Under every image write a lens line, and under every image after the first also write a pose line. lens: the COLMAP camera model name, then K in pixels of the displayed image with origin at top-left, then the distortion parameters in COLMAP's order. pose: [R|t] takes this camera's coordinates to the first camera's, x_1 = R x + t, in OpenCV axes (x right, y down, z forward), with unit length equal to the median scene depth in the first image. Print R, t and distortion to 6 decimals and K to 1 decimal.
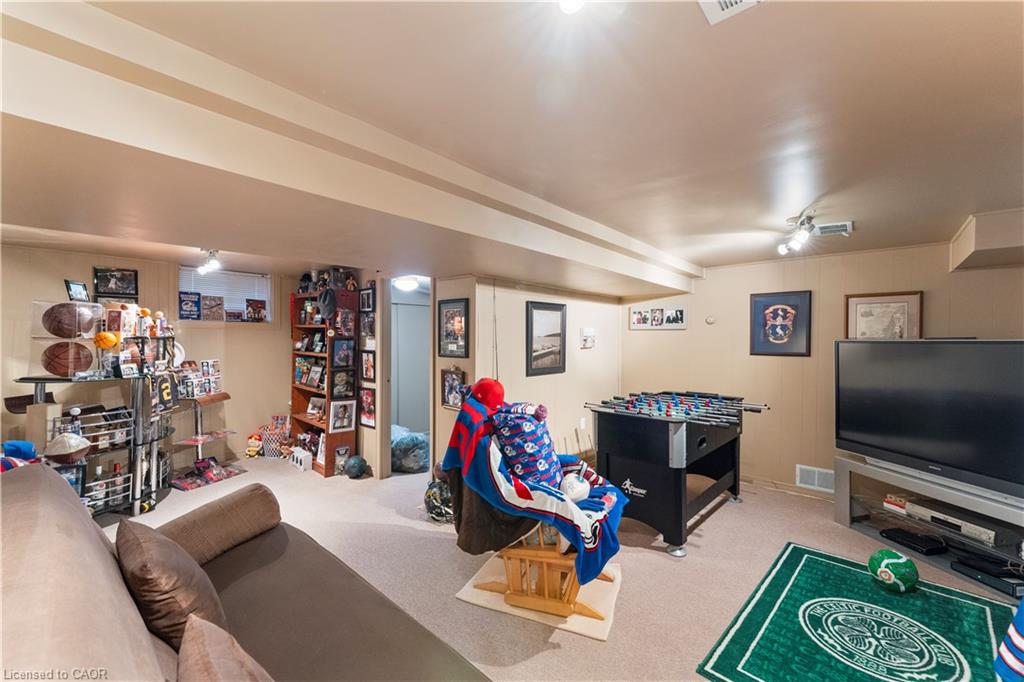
lens RADIAL K [[418.3, 0, 509.9], [0, 418.3, 339.0], [0, 0, 1]] dist [-0.003443, -0.000150]
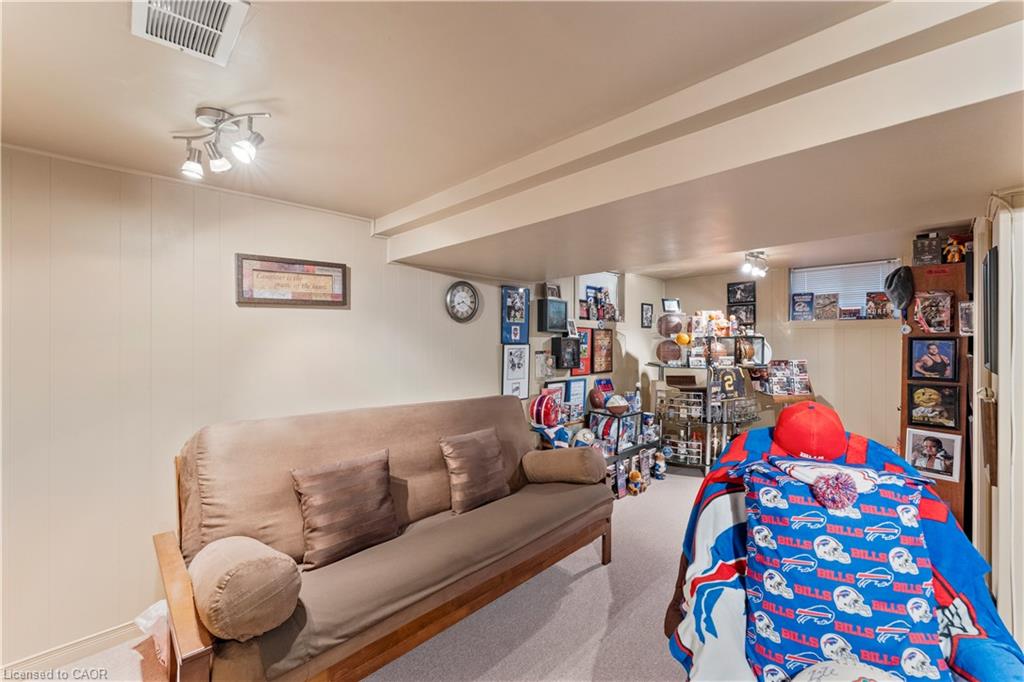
lens RADIAL K [[418.3, 0, 510.1], [0, 418.3, 340.3], [0, 0, 1]] dist [-0.003443, -0.000150]
pose [[-0.090327, -0.002581, -0.995909, 0.346322], [-0.006074, 0.999979, -0.002041, 0.009922], [0.995894, 0.005864, -0.090341, 0.423478]]
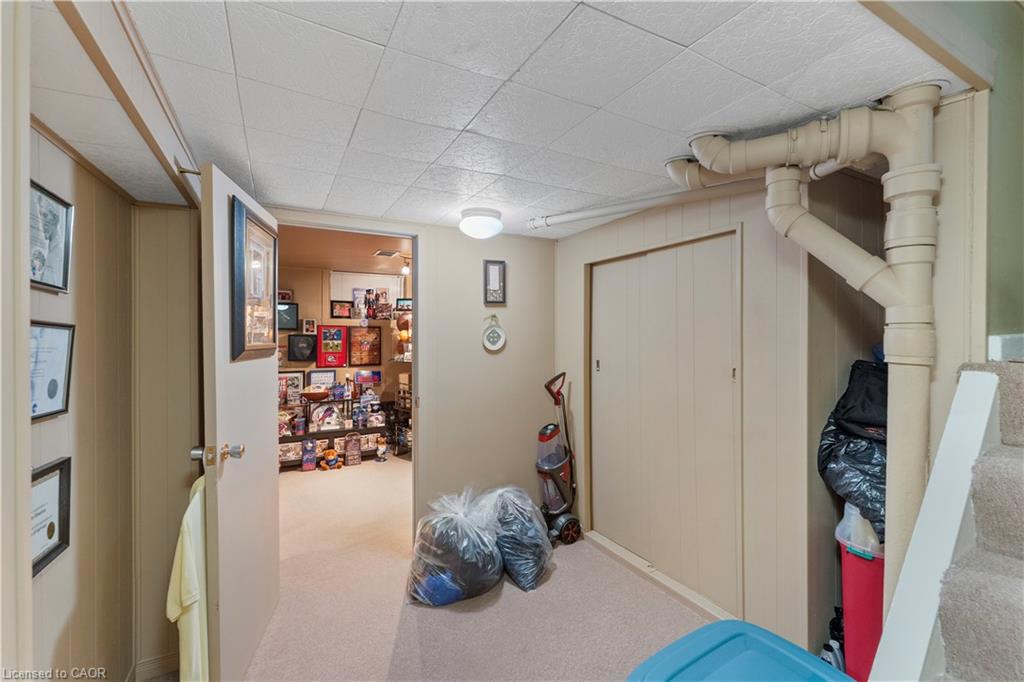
lens RADIAL K [[418.3, 0, 509.1], [0, 418.3, 338.5], [0, 0, 1]] dist [-0.003443, -0.000150]
pose [[-0.342873, 0.002824, -0.939377, 0.231801], [-0.005041, 0.999976, 0.004846, 0.003160], [0.939368, 0.006397, -0.342851, 1.484689]]
